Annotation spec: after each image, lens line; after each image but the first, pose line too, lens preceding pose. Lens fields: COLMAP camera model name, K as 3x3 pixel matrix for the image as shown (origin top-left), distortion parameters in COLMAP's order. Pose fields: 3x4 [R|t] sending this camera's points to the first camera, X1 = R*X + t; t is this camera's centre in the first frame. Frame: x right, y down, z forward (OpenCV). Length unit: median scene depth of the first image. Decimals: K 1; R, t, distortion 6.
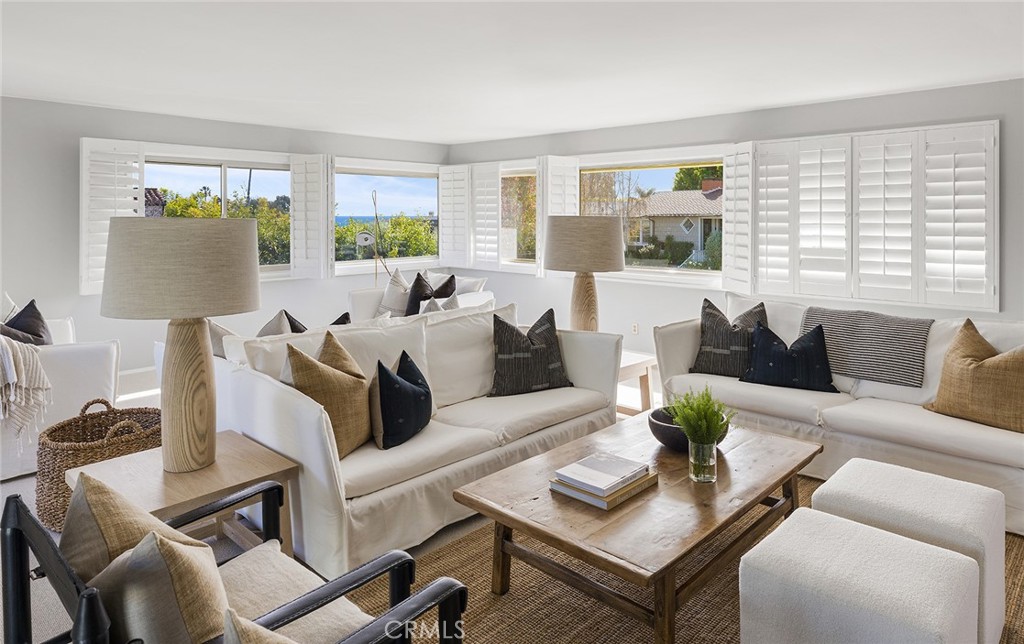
lens RADIAL K [[634.8, 0, 507.4], [0, 634.8, 294.0], [0, 0, 1]] dist [0.004993, 0.001611]
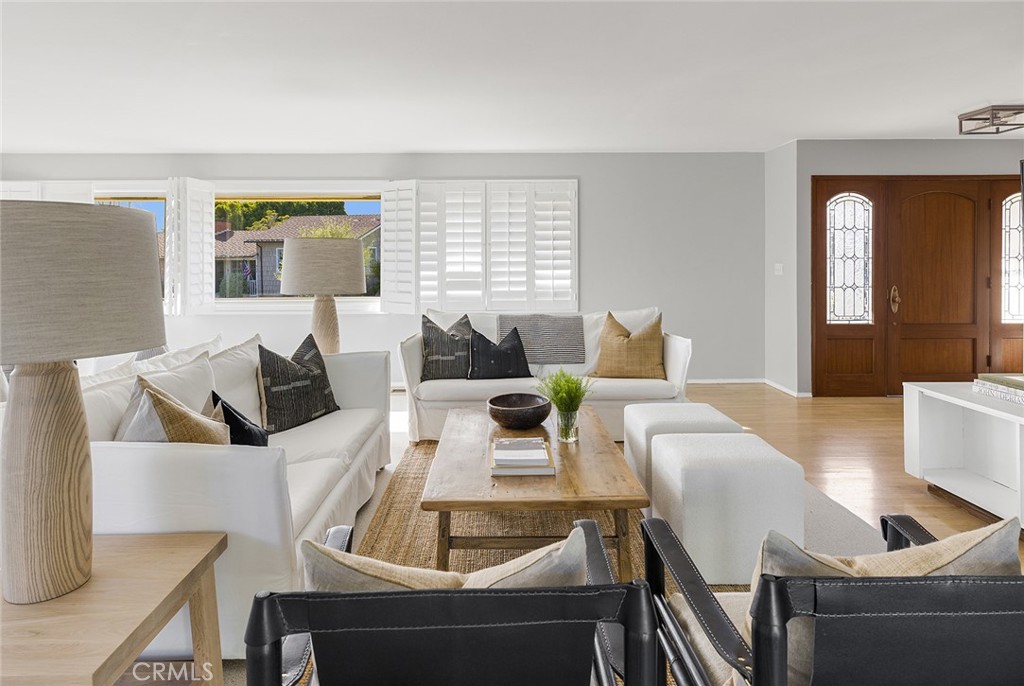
lens RADIAL K [[606.6, 0, 511.6], [0, 606.6, 337.3], [0, 0, 1]] dist [-0.010032, 0.000444]
pose [[0.708734, -0.091987, 0.699453, -0.300901], [0.087493, 0.995269, 0.042236, 0.013614], [-0.700030, 0.031263, 0.713429, 0.107588]]
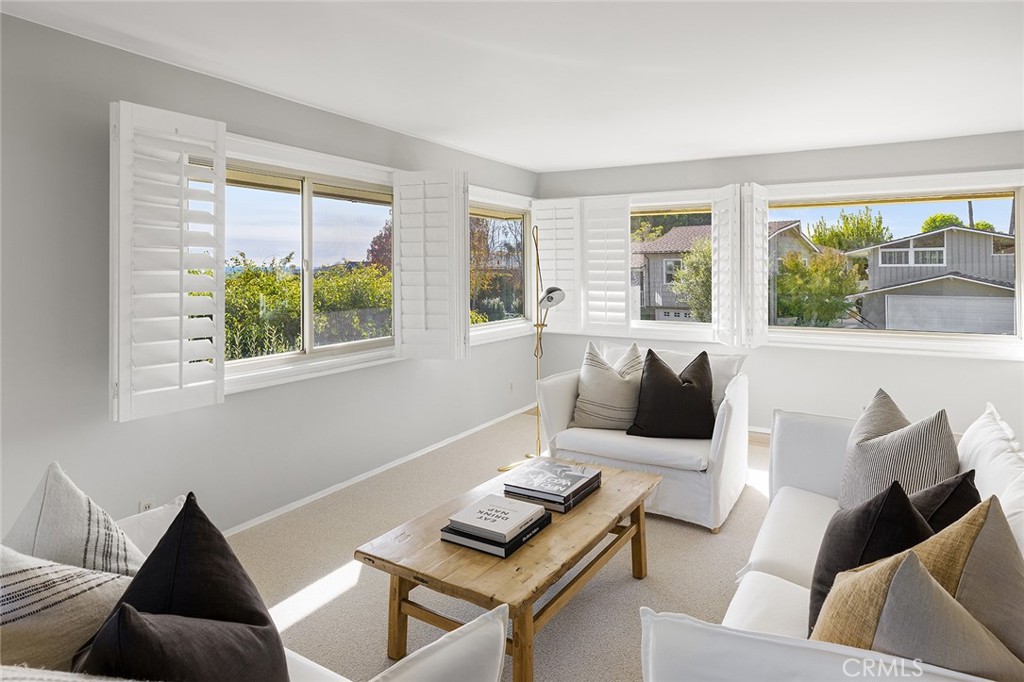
lens RADIAL K [[606.6, 0, 506.1], [0, 606.6, 345.2], [0, 0, 1]] dist [-0.010032, 0.000444]
pose [[0.978414, -0.025710, 0.205049, -0.540627], [0.024994, 0.999669, 0.006078, -0.060518], [-0.205137, -0.000822, 0.978733, 0.549674]]
